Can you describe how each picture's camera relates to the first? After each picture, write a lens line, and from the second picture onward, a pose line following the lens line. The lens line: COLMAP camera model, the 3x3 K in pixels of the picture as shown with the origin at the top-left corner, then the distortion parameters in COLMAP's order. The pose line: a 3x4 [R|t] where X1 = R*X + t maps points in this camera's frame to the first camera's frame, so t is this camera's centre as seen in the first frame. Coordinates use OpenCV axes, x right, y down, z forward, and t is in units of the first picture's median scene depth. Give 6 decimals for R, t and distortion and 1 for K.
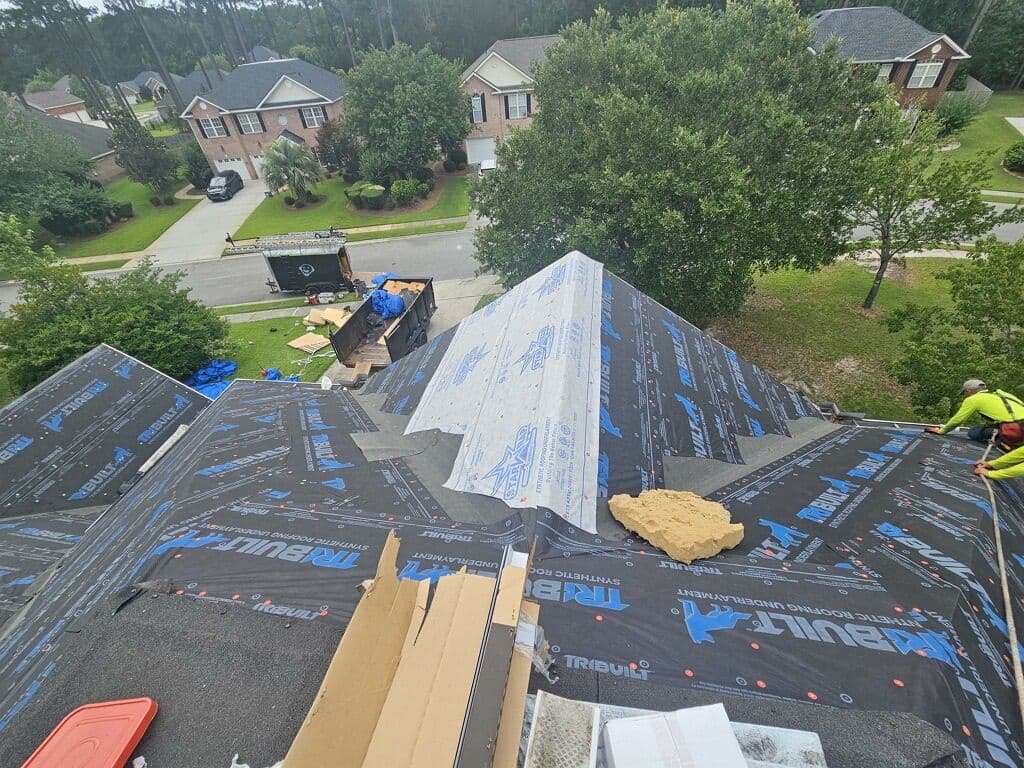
lens RADIAL K [[418.5, 0, 507.7], [0, 418.5, 386.0], [0, 0, 1]] dist [-0.000602, 0.000613]
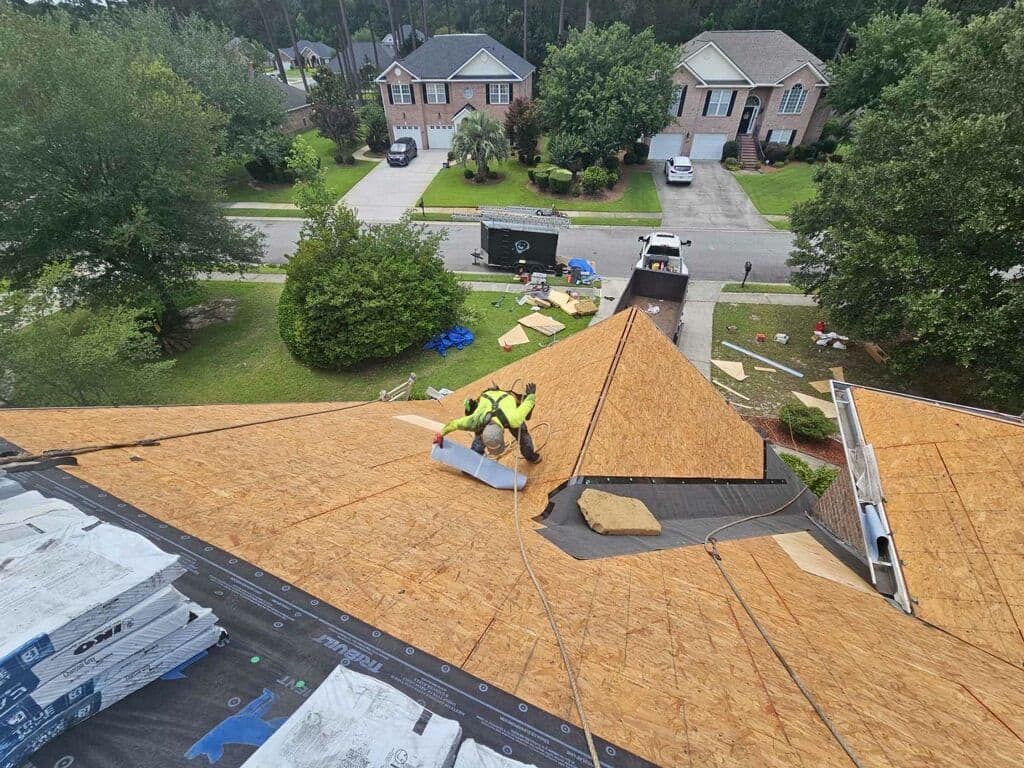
lens RADIAL K [[418.3, 0, 508.5], [0, 418.3, 385.5], [0, 0, 1]] dist [0.000206, -0.000588]
pose [[0.975134, 0.184232, -0.123178, -0.309845], [-0.183695, 0.982856, 0.015804, 0.024632], [0.123978, 0.007217, 0.992259, 0.043640]]
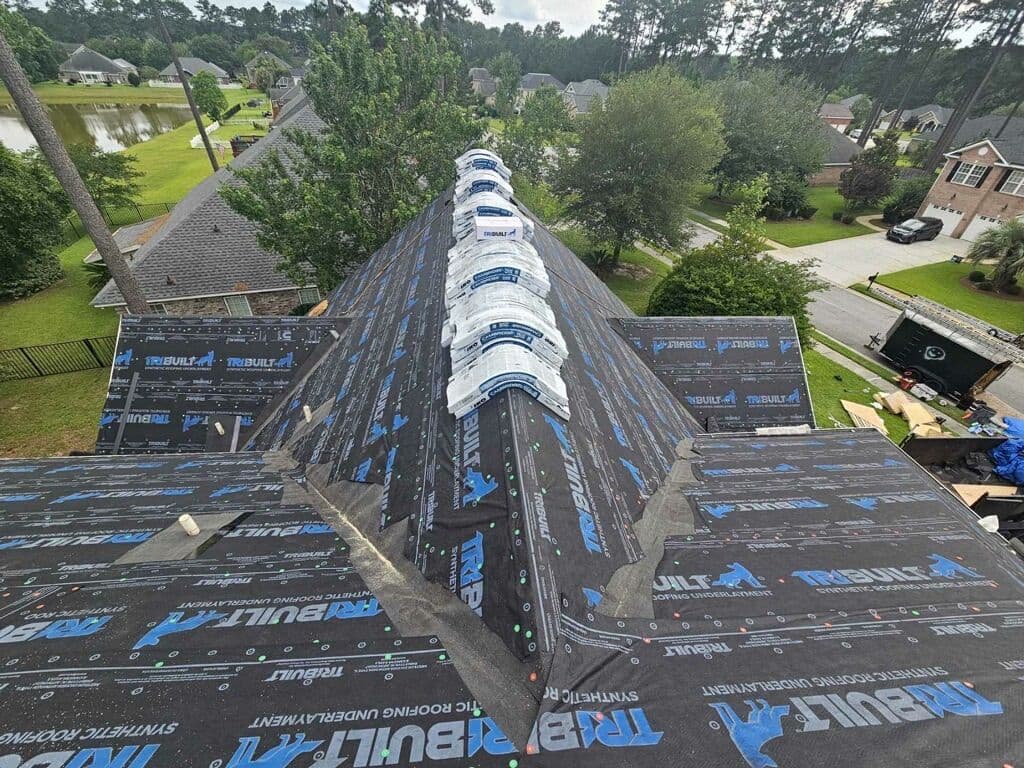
lens RADIAL K [[422.7, 0, 515.5], [0, 422.7, 382.0], [0, 0, 1]] dist [-0.000642, 0.000352]
pose [[0.271308, 0.646465, -0.713074, -0.075044], [-0.684579, 0.650385, 0.329167, 0.040419], [0.676568, 0.398850, 0.619011, -0.031046]]
